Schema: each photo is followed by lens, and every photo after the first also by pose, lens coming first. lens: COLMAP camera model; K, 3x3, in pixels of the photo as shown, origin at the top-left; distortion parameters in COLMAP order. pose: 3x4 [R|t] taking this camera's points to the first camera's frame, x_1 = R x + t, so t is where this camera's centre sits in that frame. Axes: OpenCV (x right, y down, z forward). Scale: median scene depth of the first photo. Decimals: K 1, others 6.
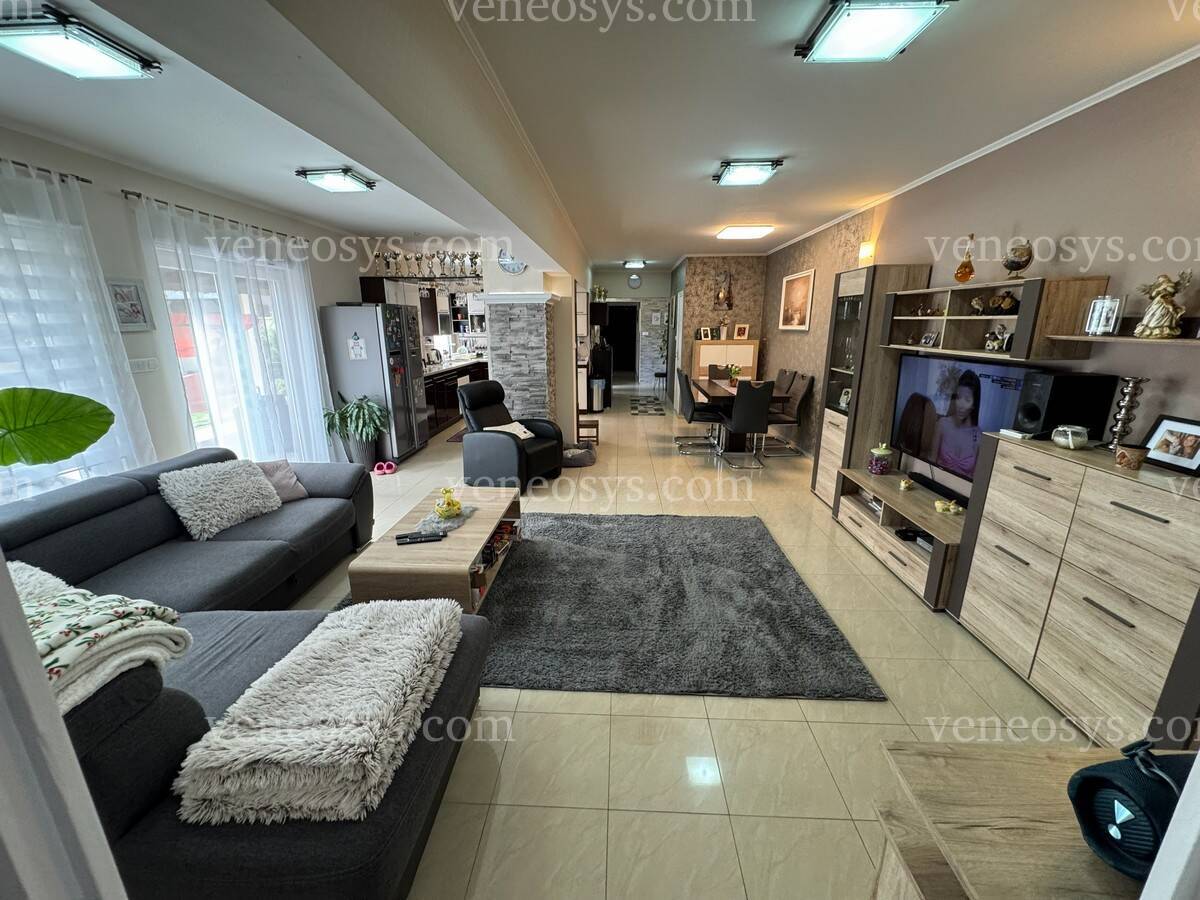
lens RADIAL K [[477.6, 0, 599.1], [0, 477.6, 450.8], [0, 0, 1]] dist [-0.002484, 0.000558]
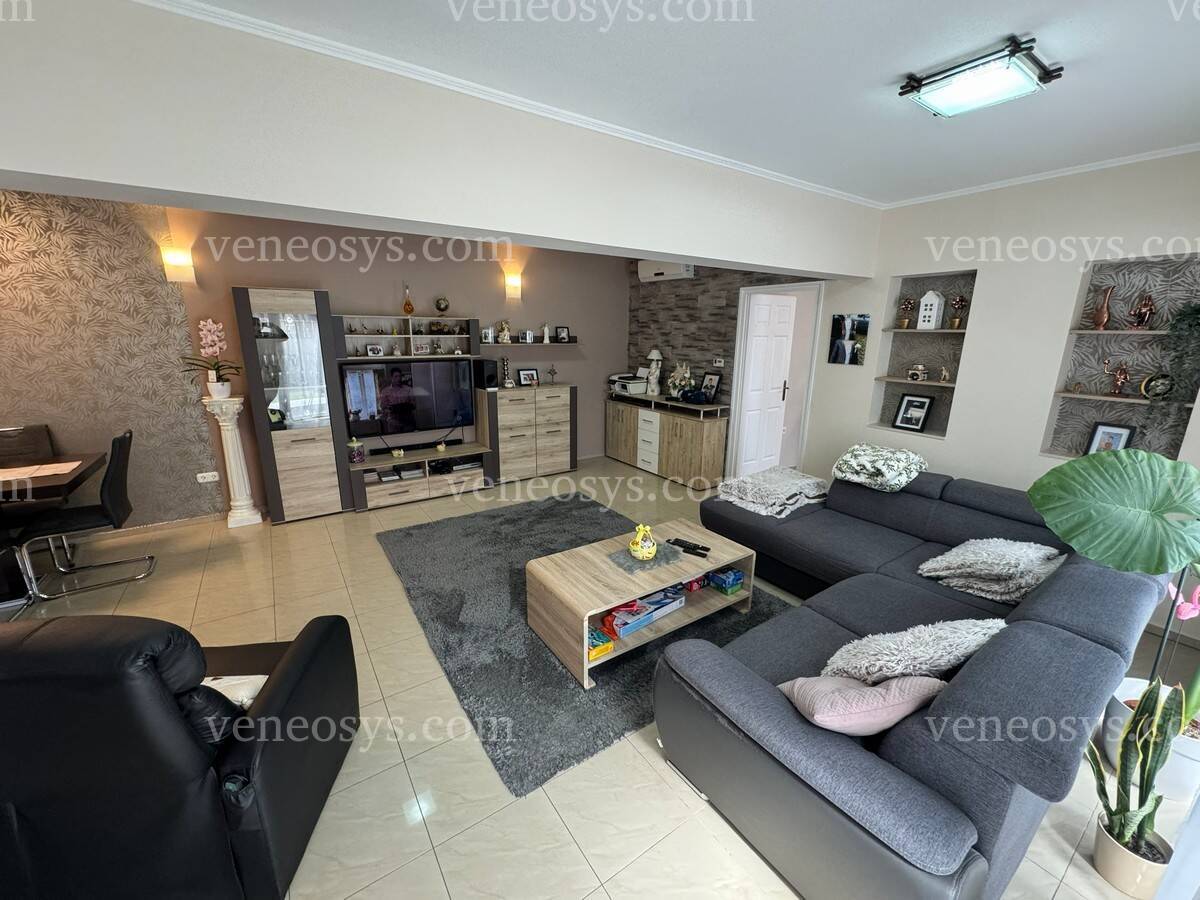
lens RADIAL K [[477.6, 0, 599.1], [0, 477.6, 450.8], [0, 0, 1]] dist [-0.002484, 0.000558]
pose [[-0.602356, -0.198899, 0.773050, -1.159927], [0.201650, 0.899129, 0.388464, -0.524767], [-0.772337, 0.389879, -0.501488, 1.800145]]
